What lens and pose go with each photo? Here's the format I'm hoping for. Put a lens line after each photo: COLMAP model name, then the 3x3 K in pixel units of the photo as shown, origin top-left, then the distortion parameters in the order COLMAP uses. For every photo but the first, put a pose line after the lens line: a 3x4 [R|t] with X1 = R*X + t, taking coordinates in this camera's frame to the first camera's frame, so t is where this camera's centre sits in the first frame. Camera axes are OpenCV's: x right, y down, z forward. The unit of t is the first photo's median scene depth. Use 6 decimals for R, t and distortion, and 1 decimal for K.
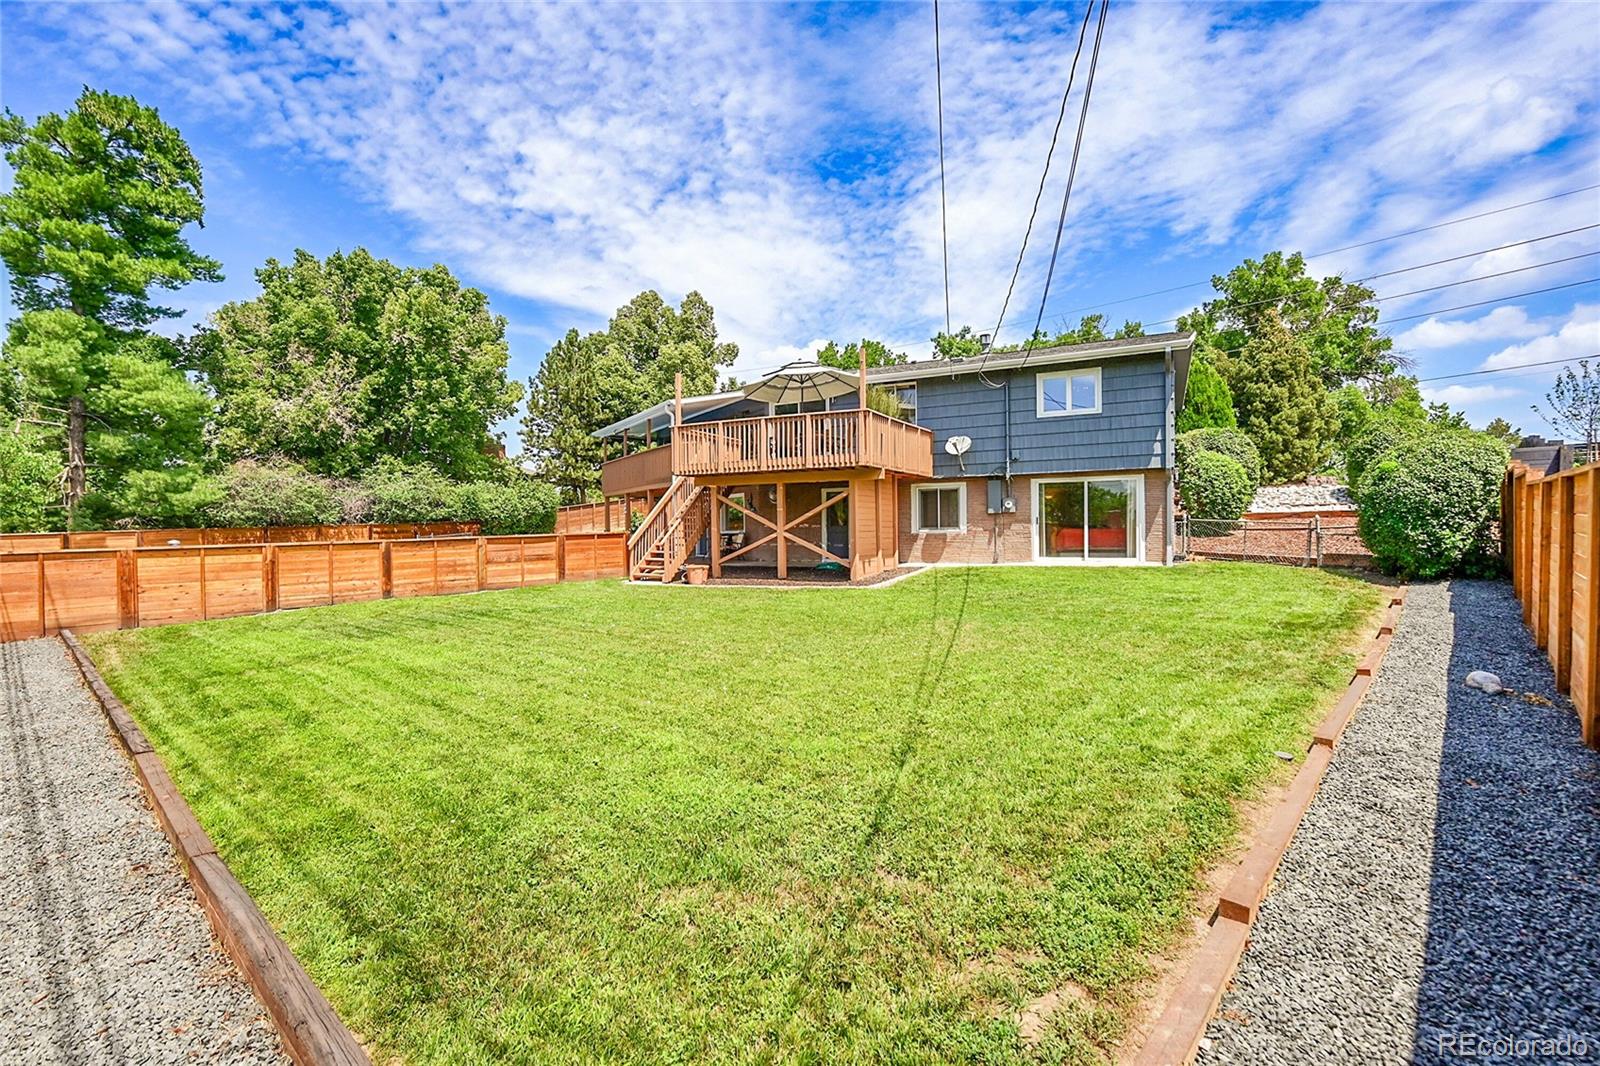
lens RADIAL K [[741.0, 0, 801.0], [0, 741.0, 544.9], [0, 0, 1]] dist [-0.003135, -0.000393]
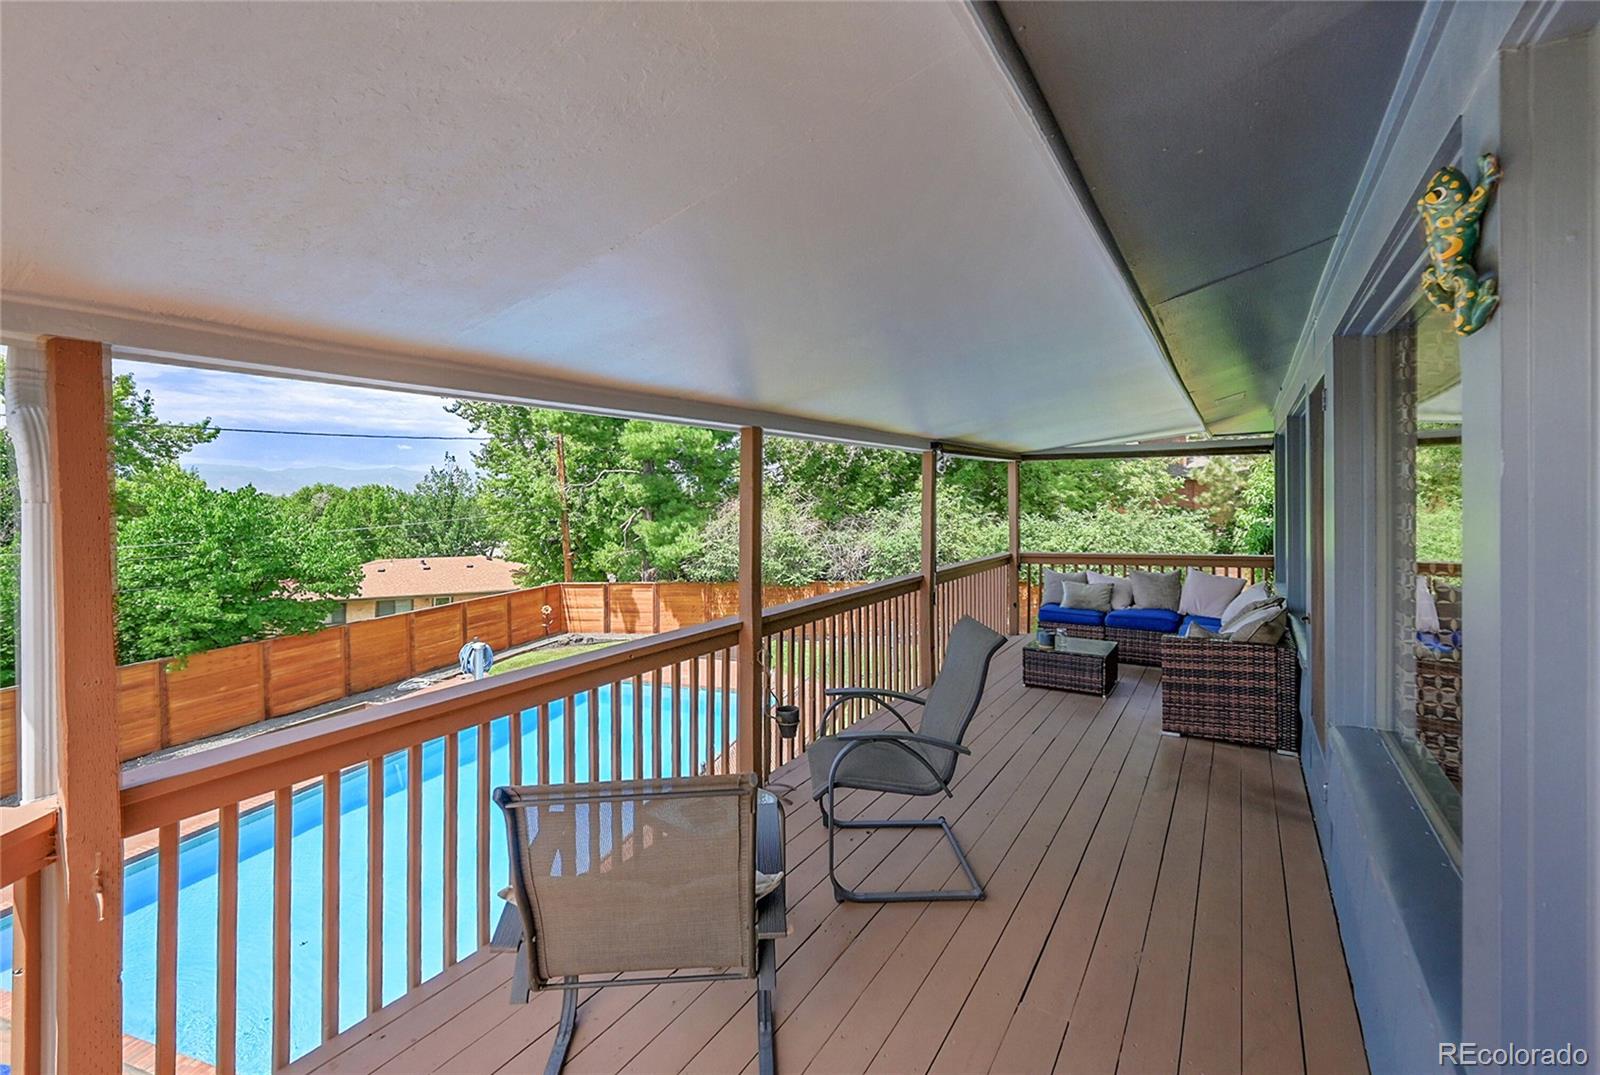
lens RADIAL K [[677.6, 0, 778.6], [0, 677.6, 501.8], [0, 0, 1]] dist [-0.007983, 0.002062]
pose [[0.447018, 0.002553, -0.894521, -0.057758], [-0.010777, 0.999939, -0.002531, -0.096383], [0.894460, 0.010772, 0.447018, 0.611085]]
